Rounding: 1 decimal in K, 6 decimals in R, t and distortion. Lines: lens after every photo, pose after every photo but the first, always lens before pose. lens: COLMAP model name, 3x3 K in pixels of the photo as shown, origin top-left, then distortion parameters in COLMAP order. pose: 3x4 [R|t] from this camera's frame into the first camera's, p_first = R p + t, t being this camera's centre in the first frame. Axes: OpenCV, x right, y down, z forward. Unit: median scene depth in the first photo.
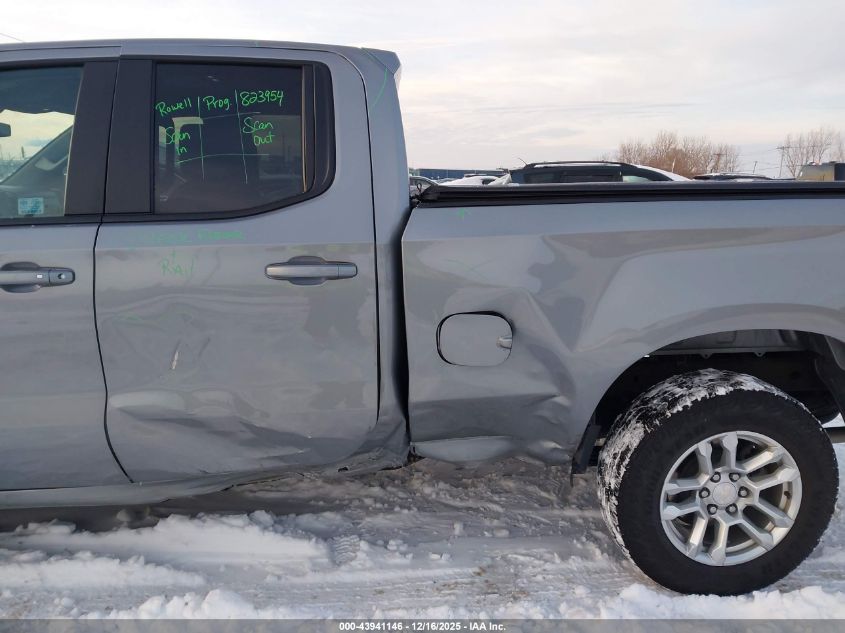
lens RADIAL K [[651.4, 0, 404.2], [0, 651.4, 319.2], [0, 0, 1]] dist [0.028174, -0.002191]
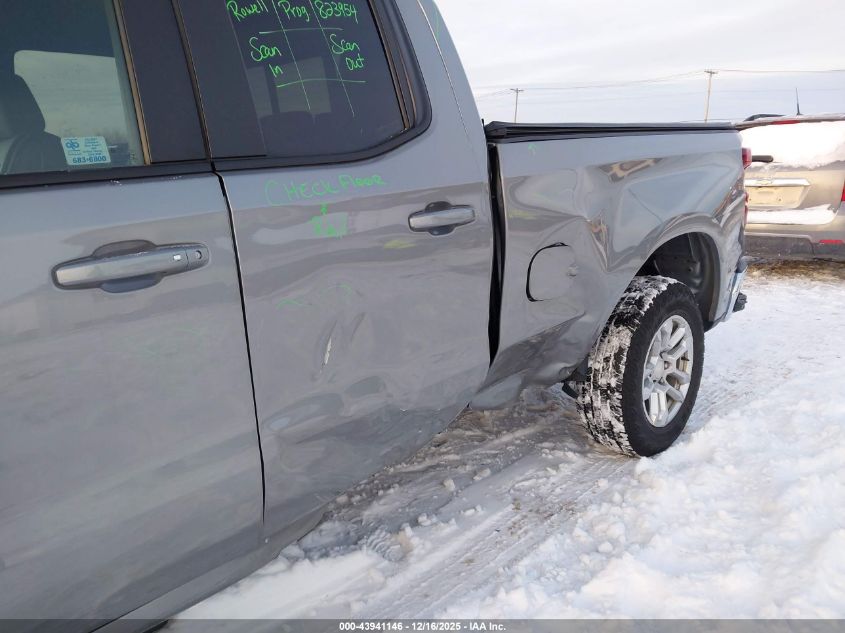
lens RADIAL K [[649.1, 0, 438.0], [0, 649.1, 313.2], [0, 0, 1]] dist [0.074601, -0.142739]
pose [[0.748803, -0.183956, 0.636753, -0.630644], [0.179318, 0.981111, 0.072567, -0.010656], [-0.638075, 0.059842, 0.767646, 0.295632]]
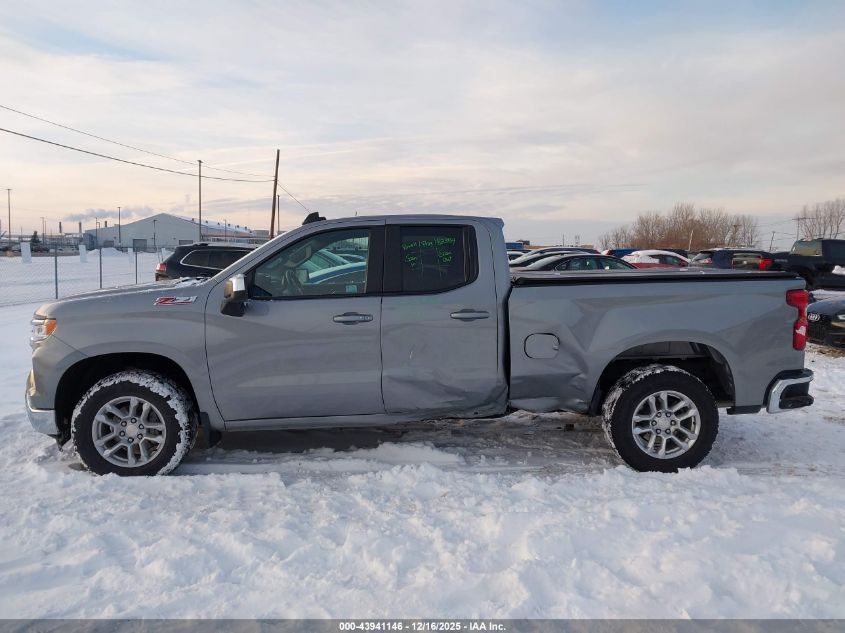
lens RADIAL K [[651.4, 0, 404.2], [0, 651.4, 319.2], [0, 0, 1]] dist [0.028174, -0.002191]
pose [[0.999434, -0.006833, -0.032932, -0.258608], [0.003252, 0.994191, -0.107581, 0.161278], [0.033476, 0.107413, 0.993651, -1.114007]]
